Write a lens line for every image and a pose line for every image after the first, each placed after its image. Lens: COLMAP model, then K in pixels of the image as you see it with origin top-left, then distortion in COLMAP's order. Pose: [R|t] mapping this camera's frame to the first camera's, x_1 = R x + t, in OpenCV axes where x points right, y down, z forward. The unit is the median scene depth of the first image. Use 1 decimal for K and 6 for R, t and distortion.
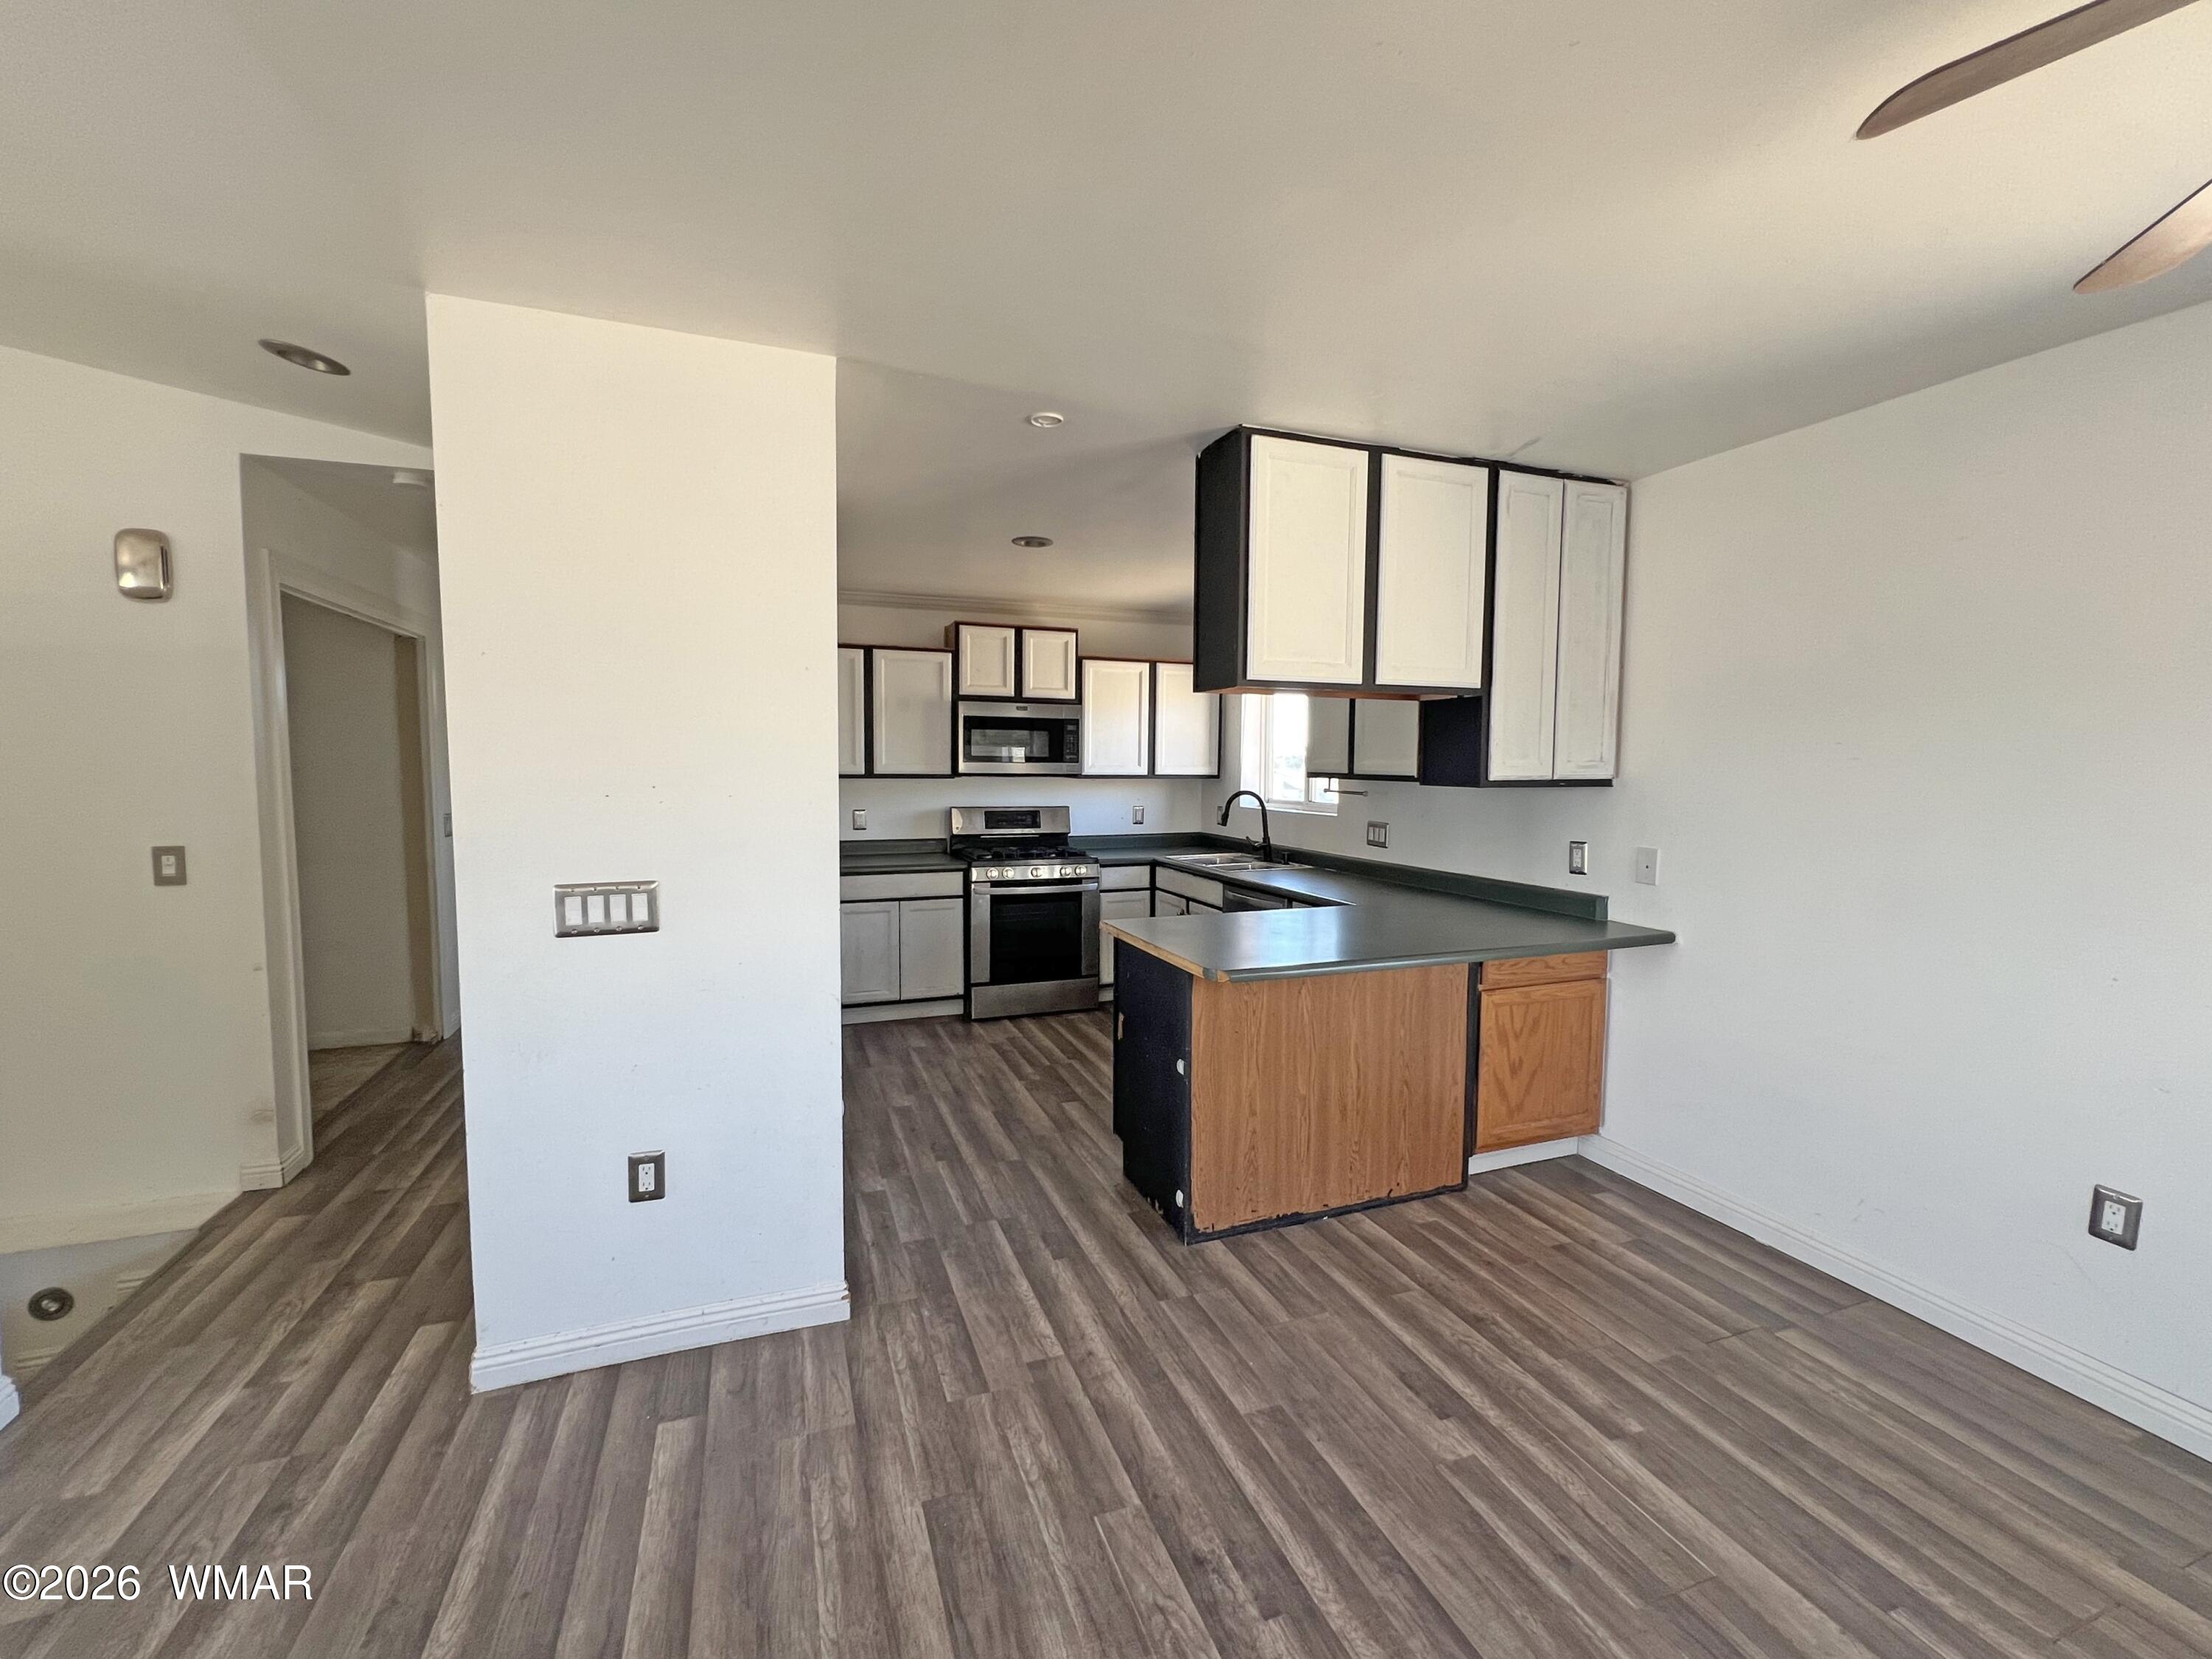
lens RADIAL K [[902.6, 0, 1092.5], [0, 902.6, 837.2], [0, 0, 1]] dist [-0.007499, 0.001735]
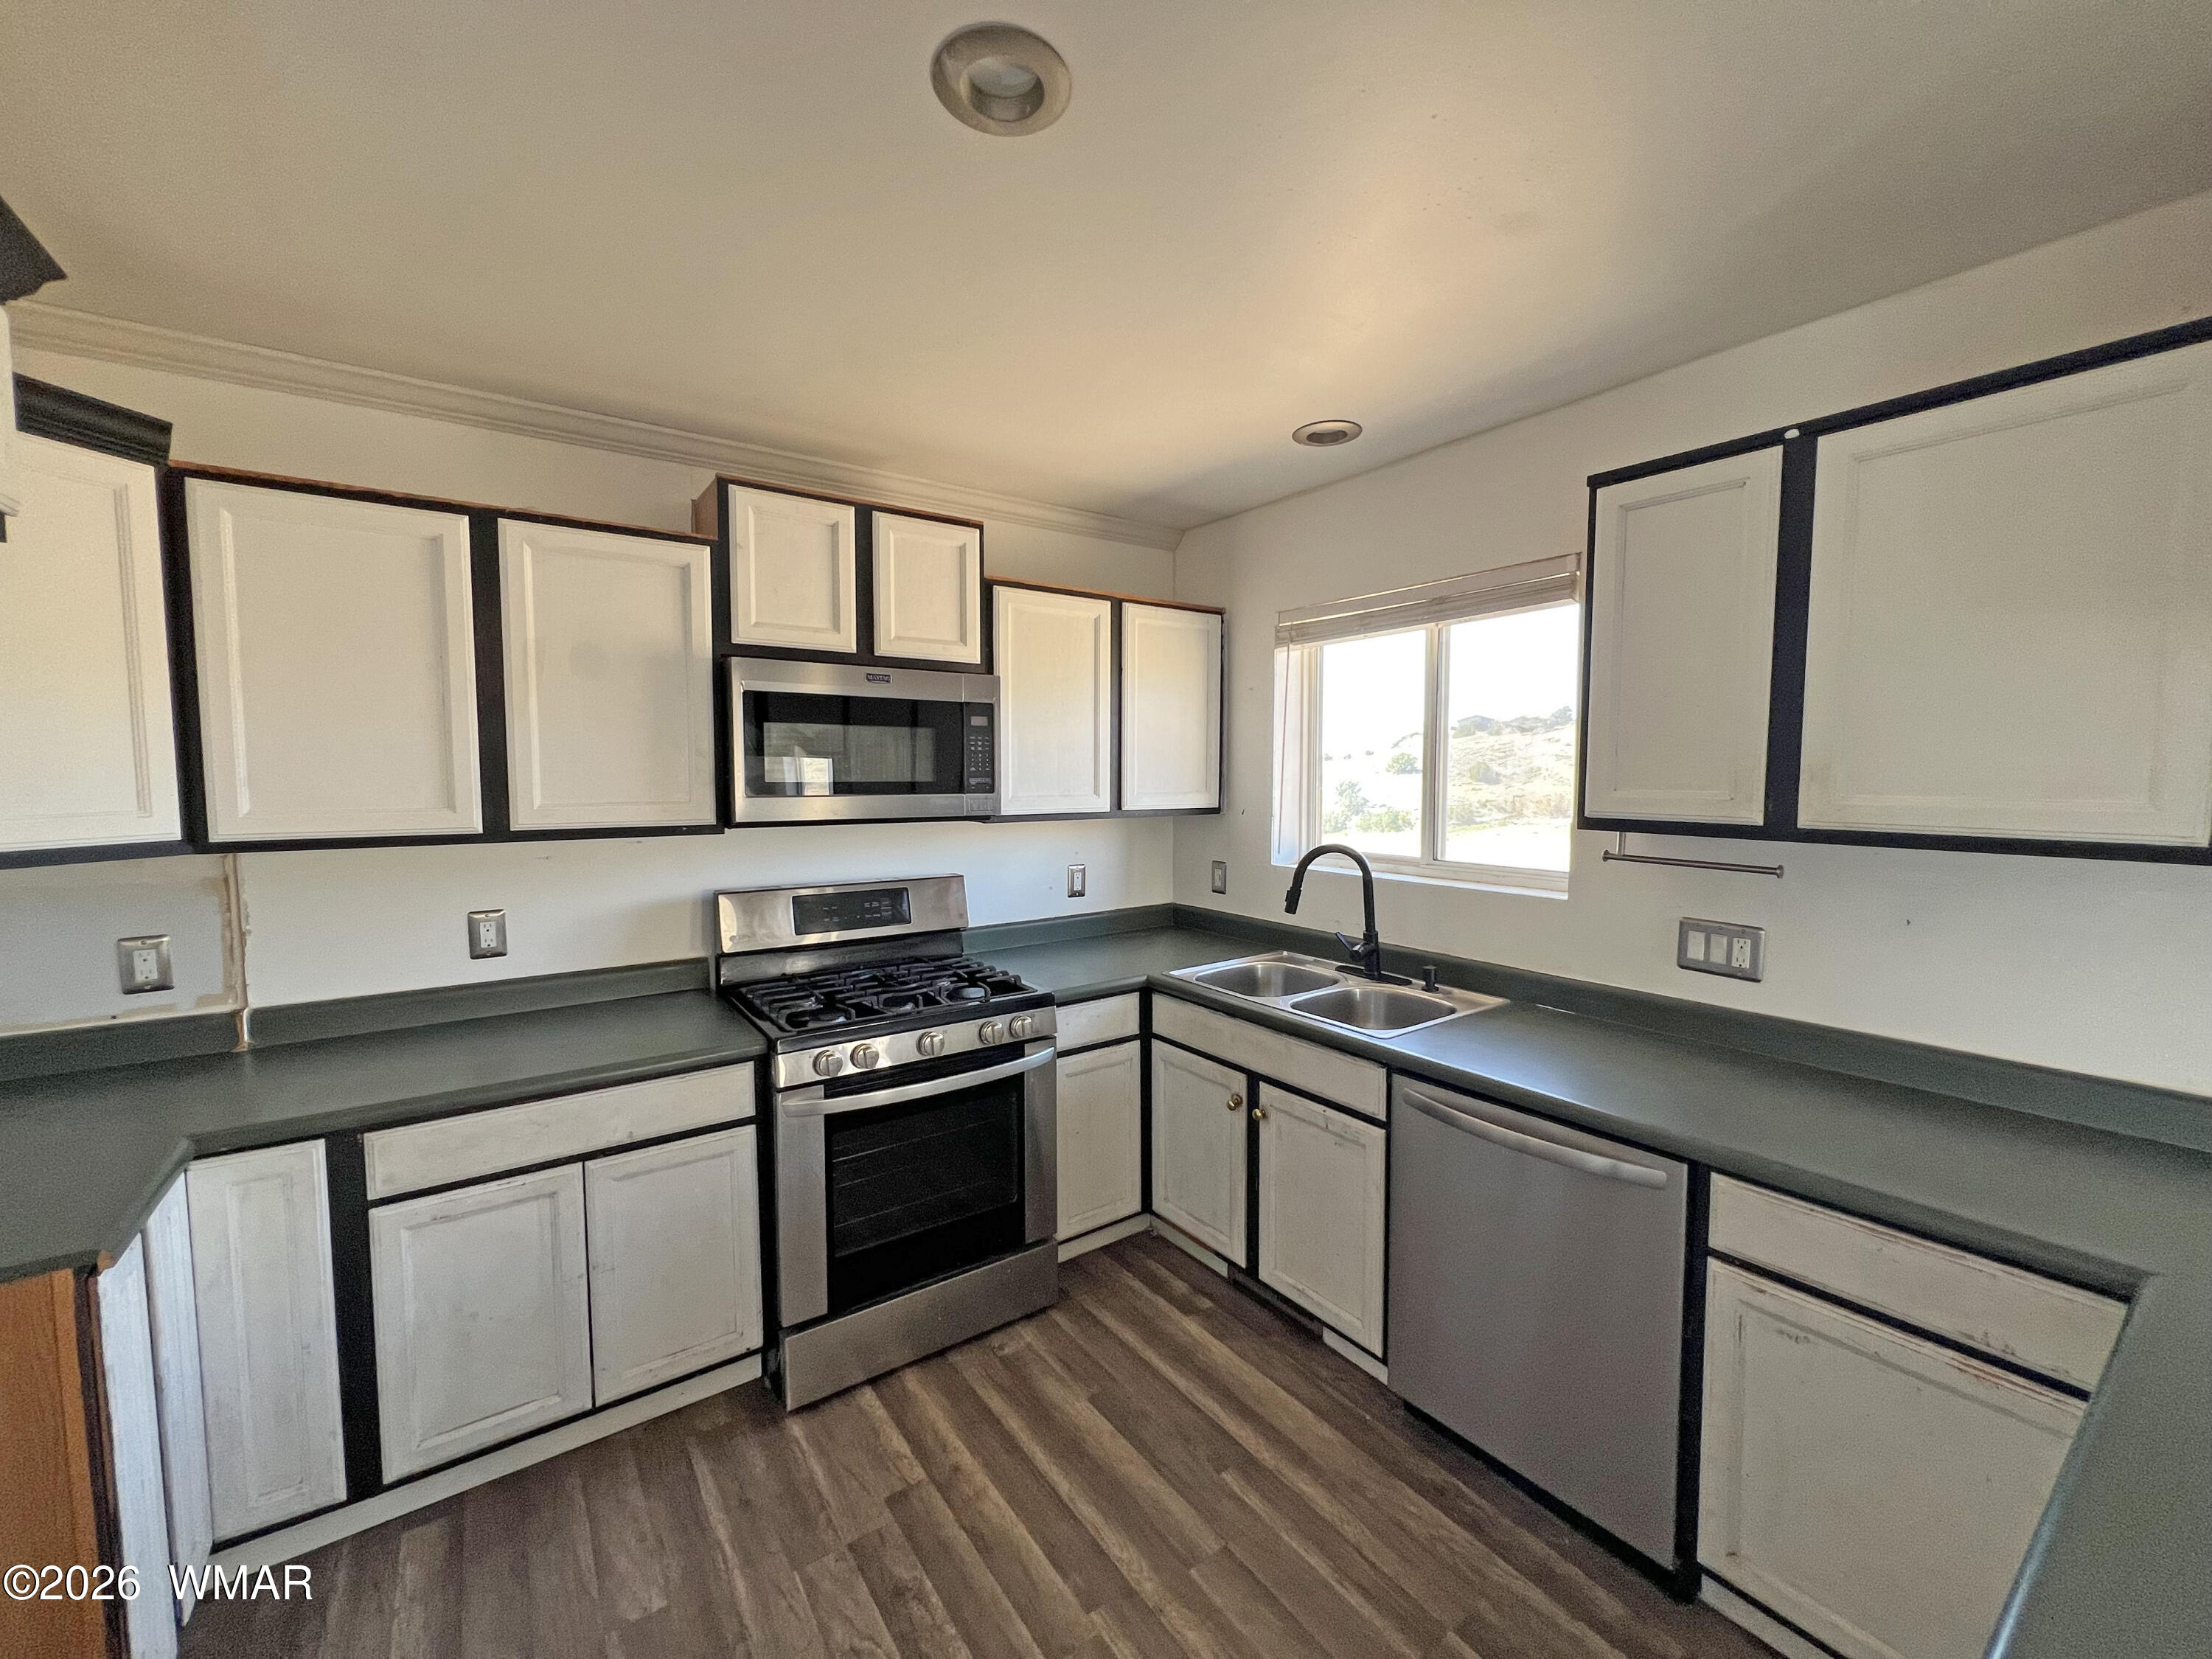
lens RADIAL K [[902.6, 0, 1103.8], [0, 902.6, 828.9], [0, 0, 1]] dist [-0.007499, 0.001735]
pose [[0.966036, -0.025838, 0.257113, -0.139306], [0.029825, 0.999488, -0.011619, -0.091026], [-0.256682, 0.018893, 0.966311, 0.842944]]
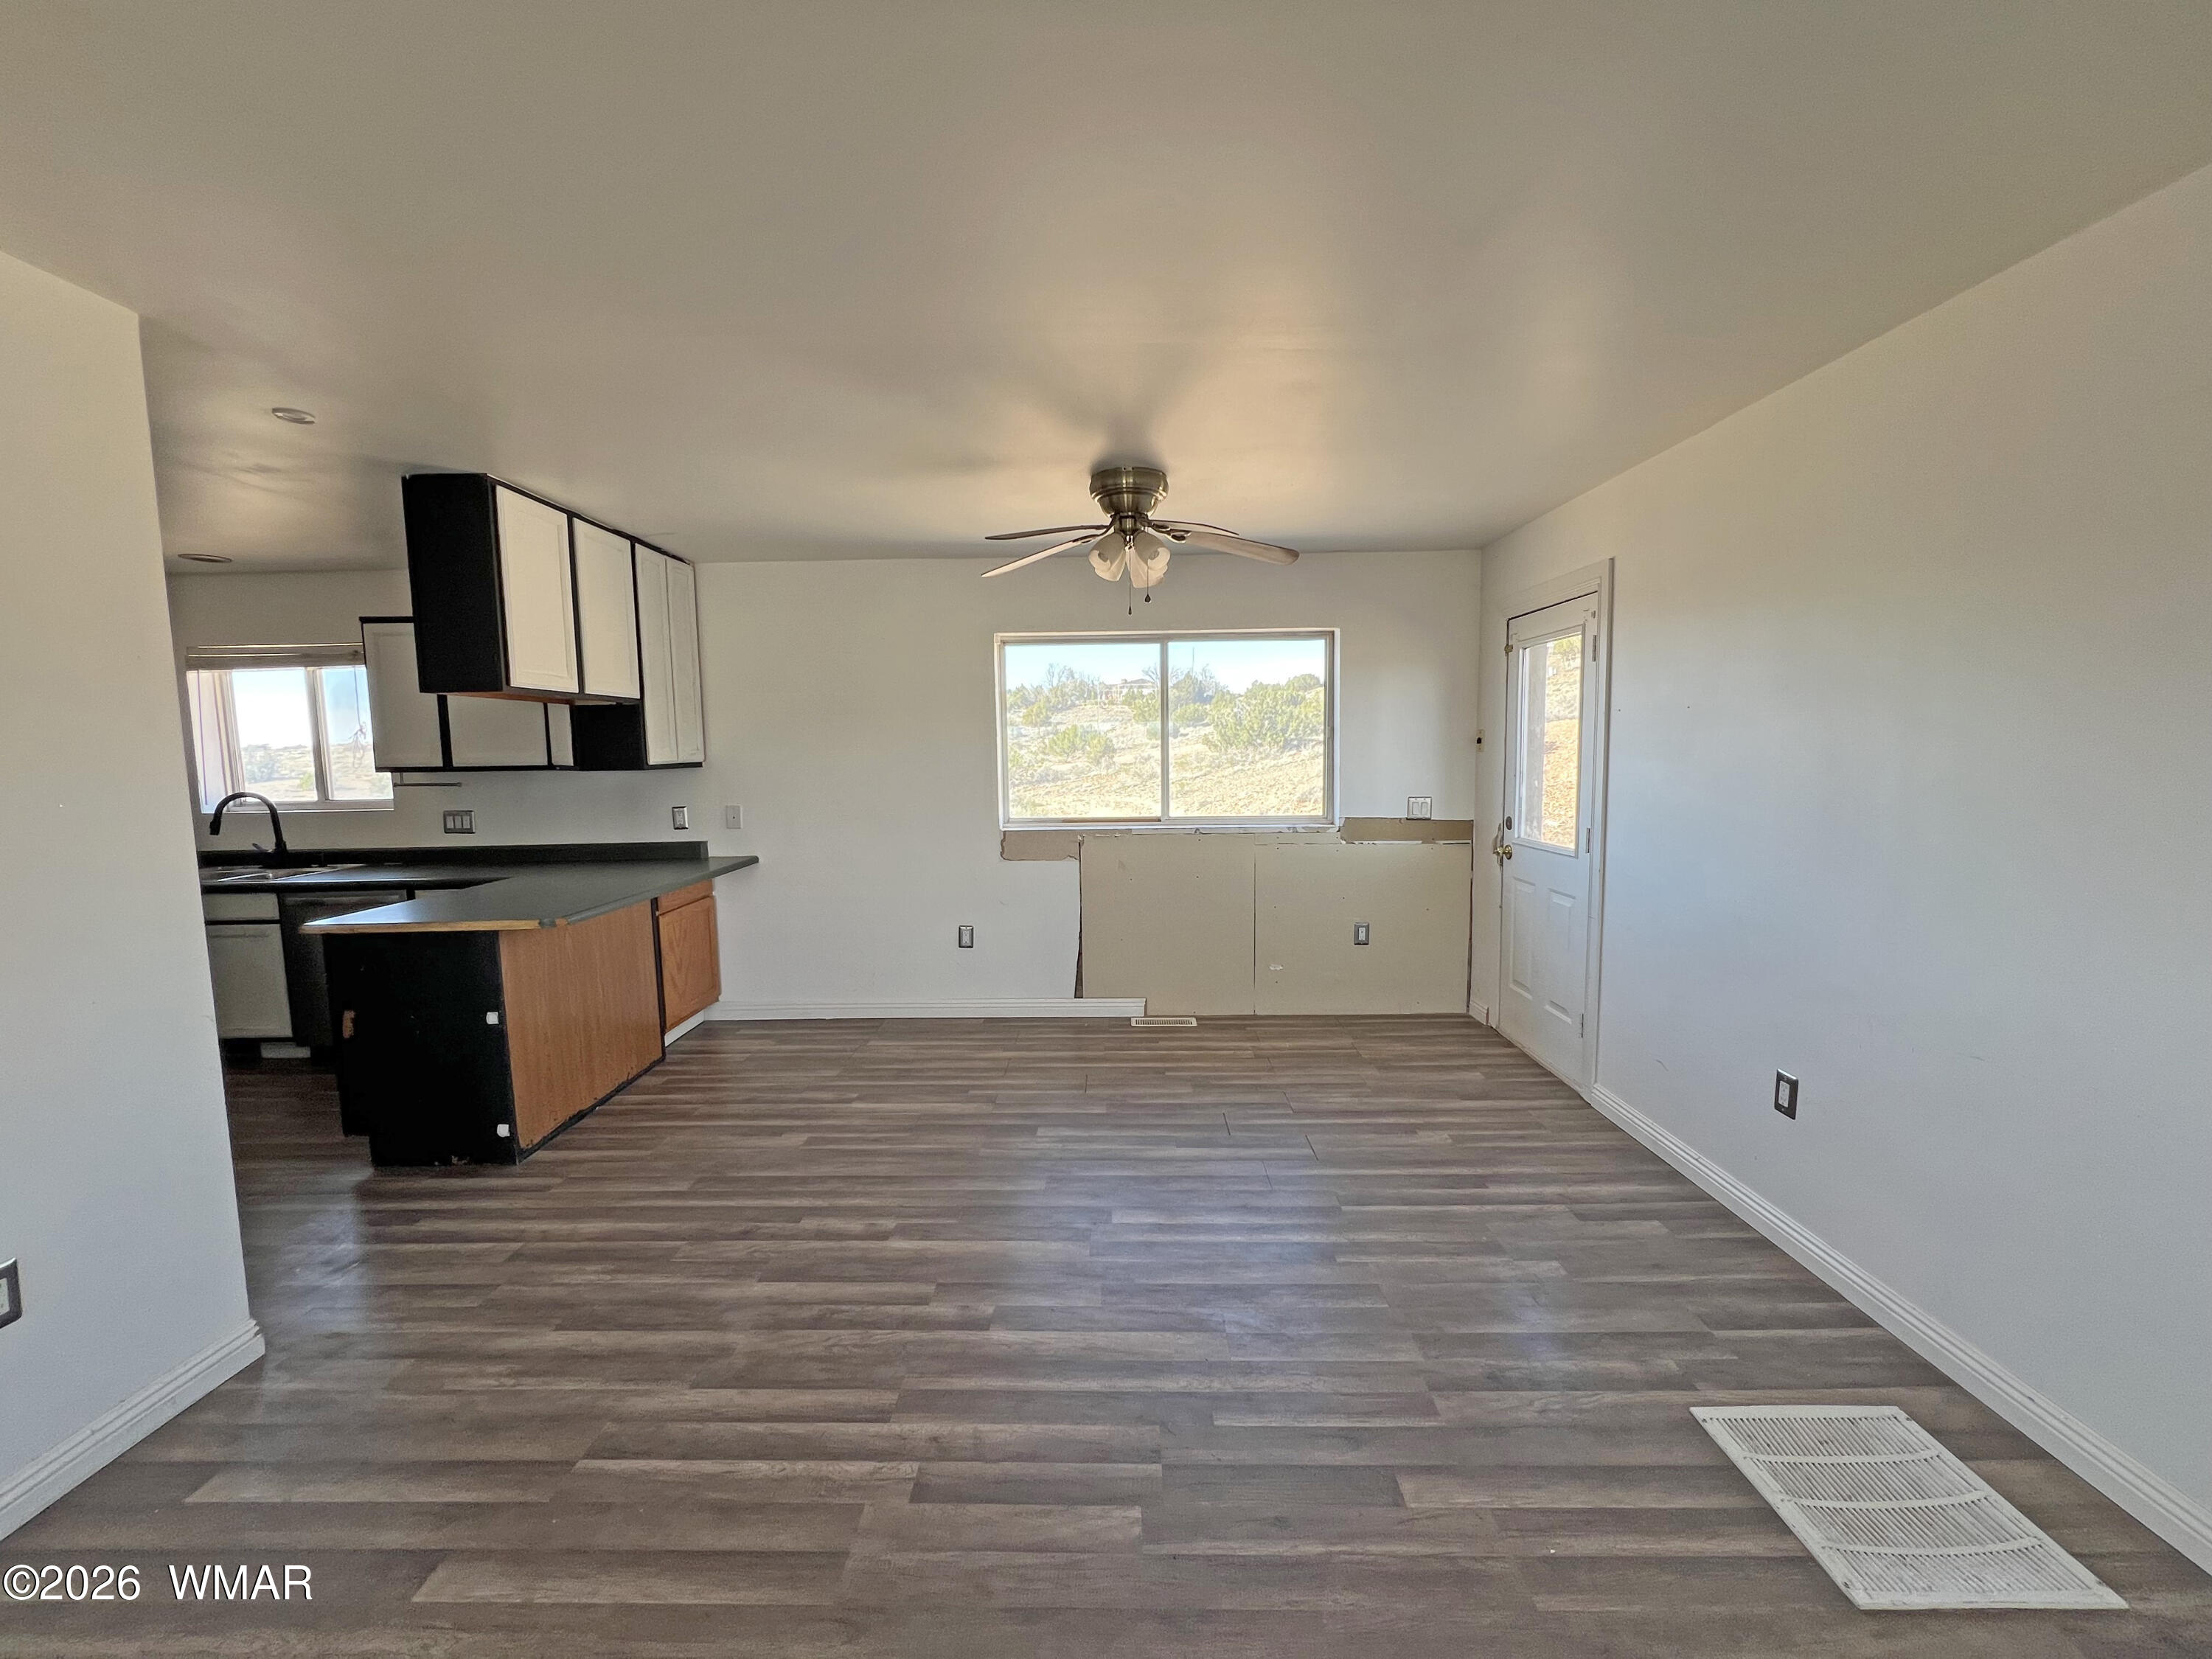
lens RADIAL K [[902.6, 0, 1094.6], [0, 902.6, 812.7], [0, 0, 1]] dist [-0.007499, 0.001735]
pose [[0.359040, -0.079976, 0.929889, -0.540940], [0.095785, 0.994219, 0.048525, 0.008796], [-0.928394, 0.071647, 0.364625, -0.125264]]
